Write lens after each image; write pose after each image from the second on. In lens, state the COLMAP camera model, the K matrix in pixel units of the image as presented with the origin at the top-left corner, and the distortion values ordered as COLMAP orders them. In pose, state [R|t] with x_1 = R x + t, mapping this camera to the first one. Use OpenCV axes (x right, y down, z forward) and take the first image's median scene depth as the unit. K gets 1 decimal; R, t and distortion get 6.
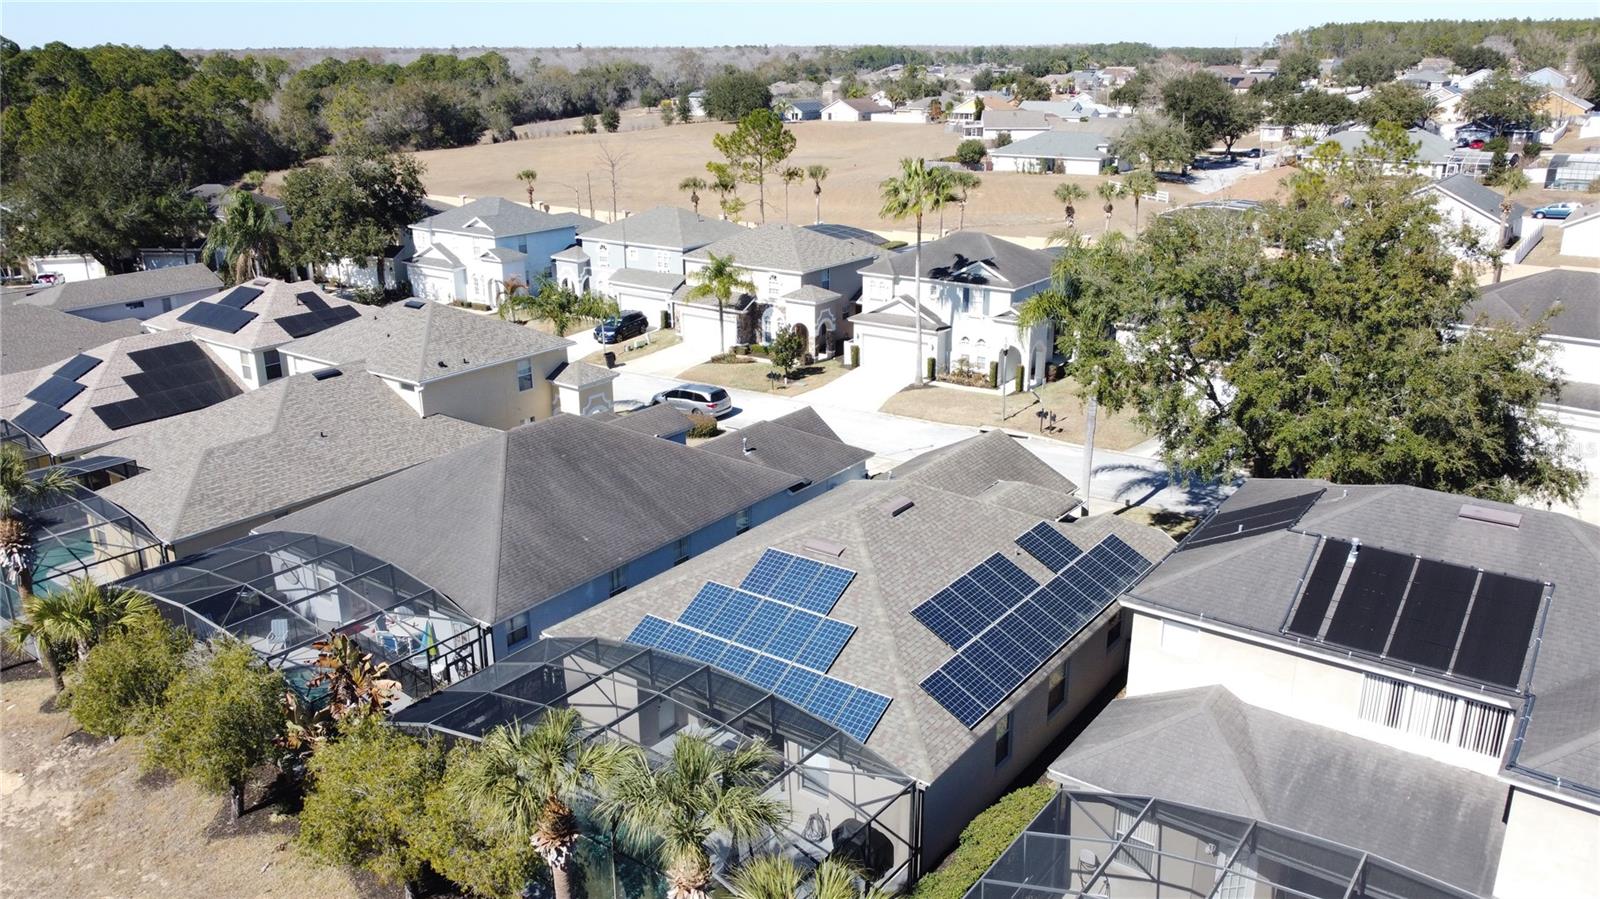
lens RADIAL K [[1199.2, 0, 799.8], [0, 1199.2, 451.2], [0, 0, 1]] dist [0.001817, -0.011713]
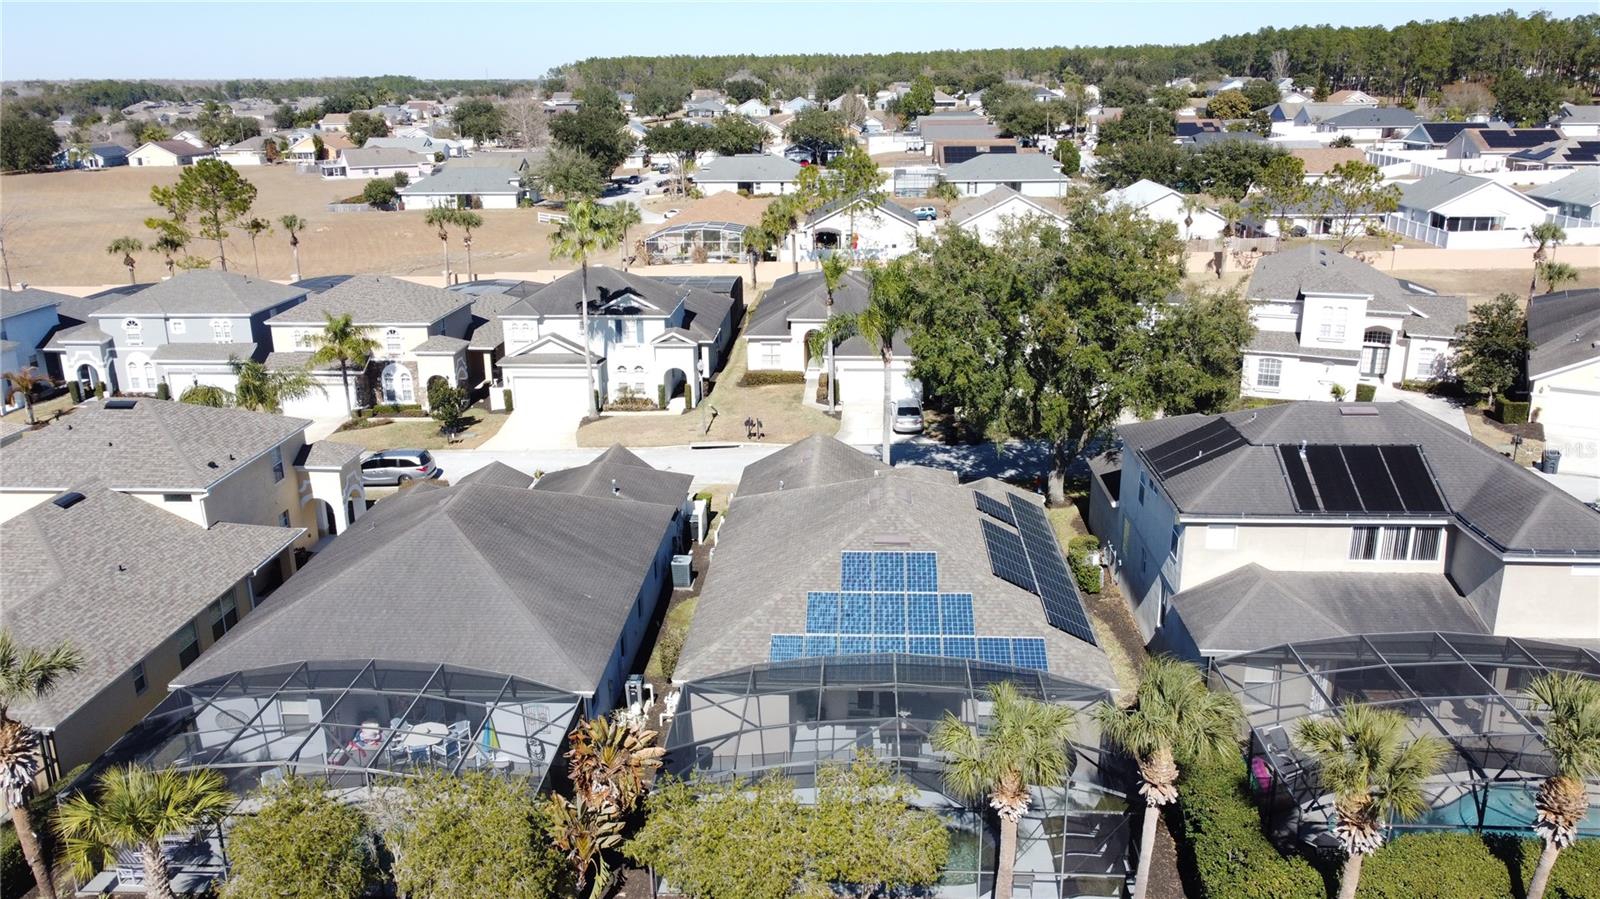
lens RADIAL K [[1199.2, 0, 800.4], [0, 1199.2, 449.4], [0, 0, 1]] dist [0.001817, -0.011713]
pose [[0.837072, -0.164113, 0.521898, -0.284159], [0.177617, 0.983795, 0.024478, -0.021151], [-0.517458, 0.072208, 0.852657, 0.032135]]
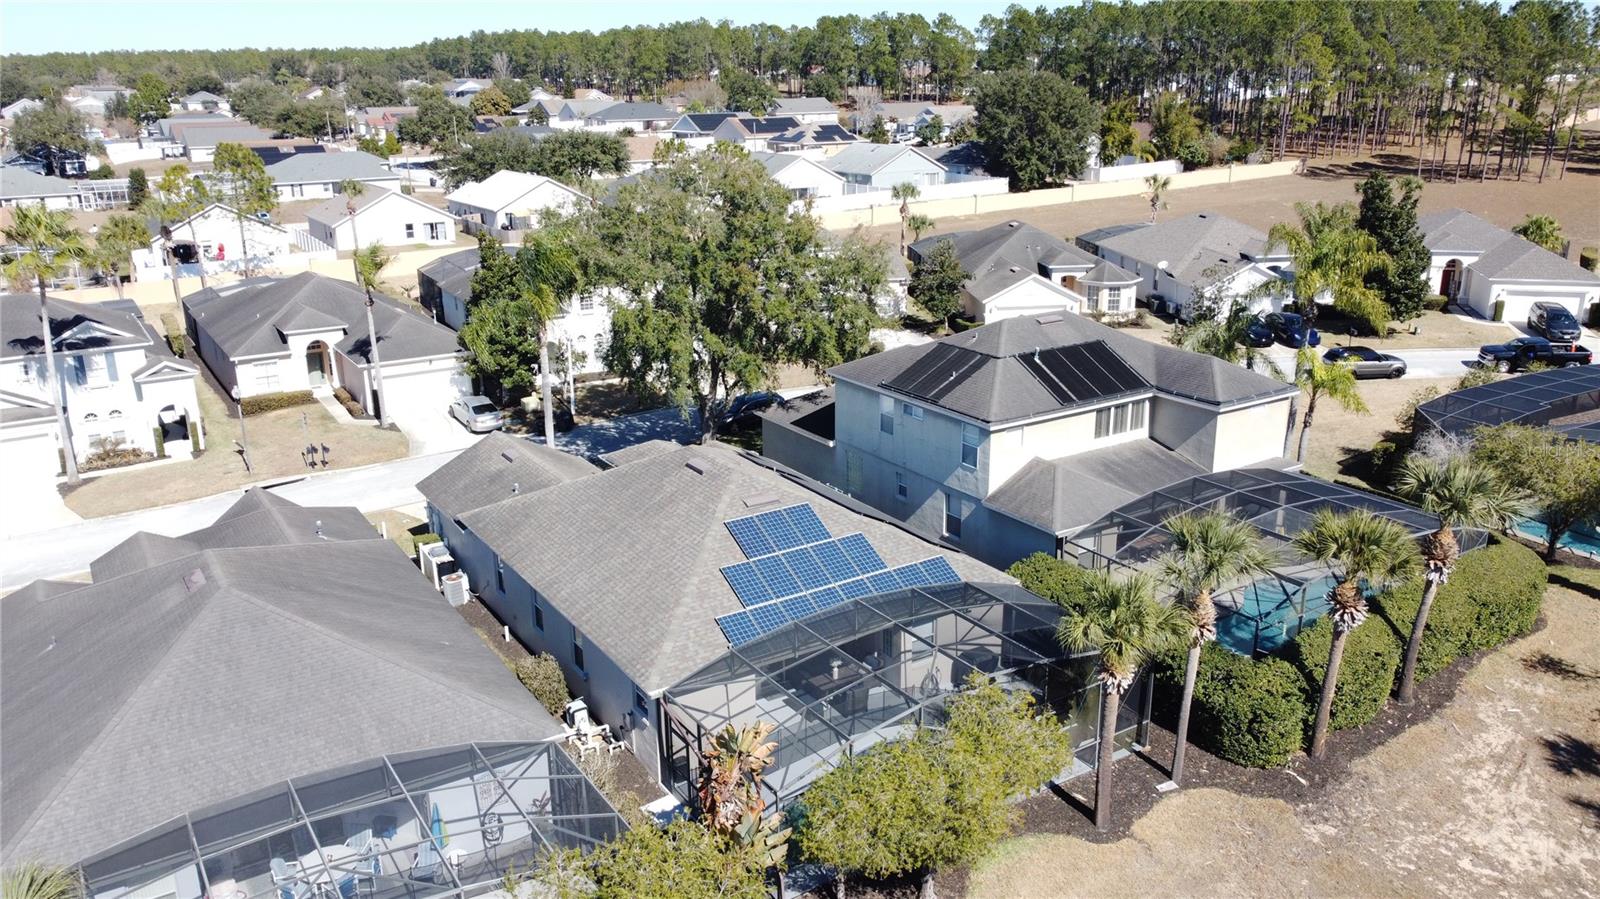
lens RADIAL K [[1199.2, 0, 795.0], [0, 1199.2, 456.4], [0, 0, 1]] dist [0.001817, -0.011713]
pose [[0.358556, -0.279830, 0.890580, -0.424032], [0.301841, 0.937520, 0.173055, -0.062678], [-0.883363, 0.206764, 0.420617, 0.225532]]
